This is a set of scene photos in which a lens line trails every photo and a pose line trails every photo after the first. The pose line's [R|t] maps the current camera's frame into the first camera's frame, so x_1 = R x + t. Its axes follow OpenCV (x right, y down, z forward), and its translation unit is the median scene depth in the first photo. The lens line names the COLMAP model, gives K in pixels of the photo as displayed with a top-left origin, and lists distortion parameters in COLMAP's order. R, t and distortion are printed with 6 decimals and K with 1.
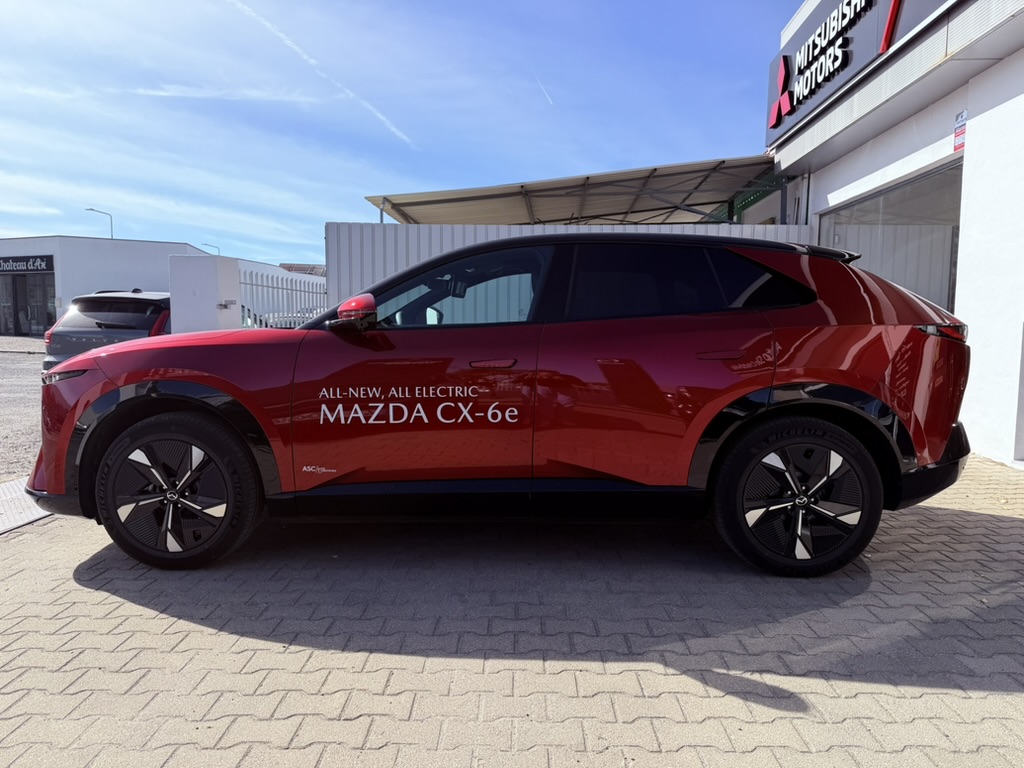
lens RADIAL K [[696.2, 0, 517.8], [0, 696.2, 386.1], [0, 0, 1]] dist [-0.005266, -0.012336]
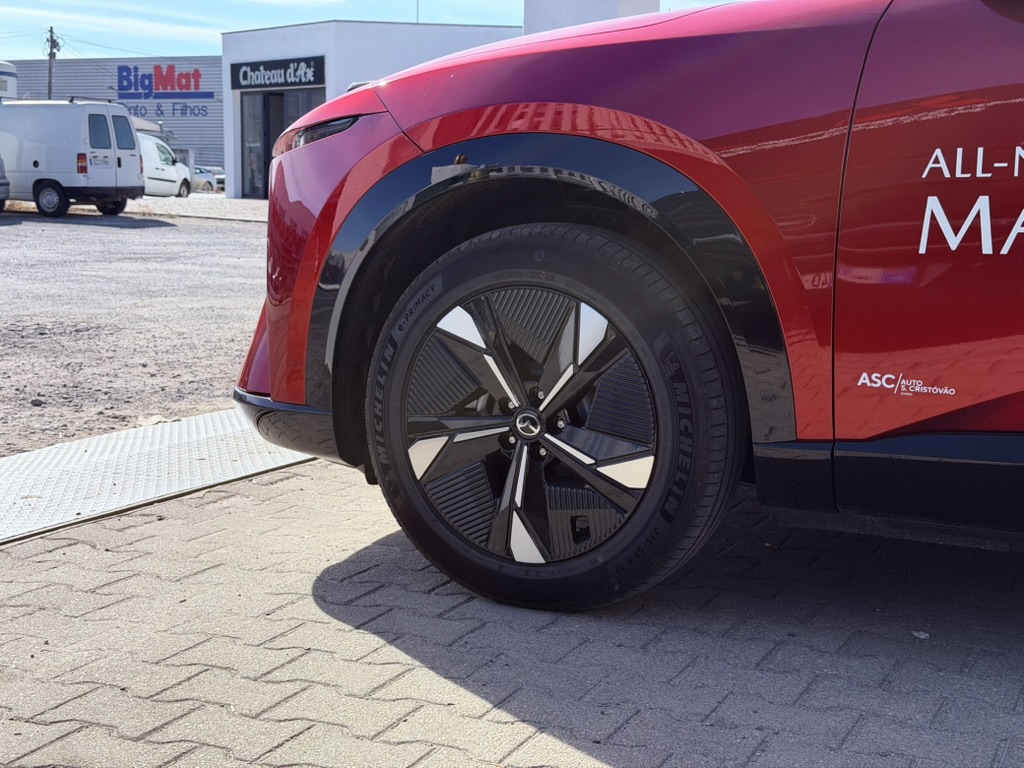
lens RADIAL K [[1414.2, 0, 512.6], [0, 1414.2, 383.1], [0, 0, 1]] dist [0.088927, 0.000000]
pose [[0.897366, 0.064976, -0.436477, -0.147611], [-0.044714, 0.997398, 0.056548, 0.087326], [0.439016, -0.031228, 0.897937, 0.256325]]
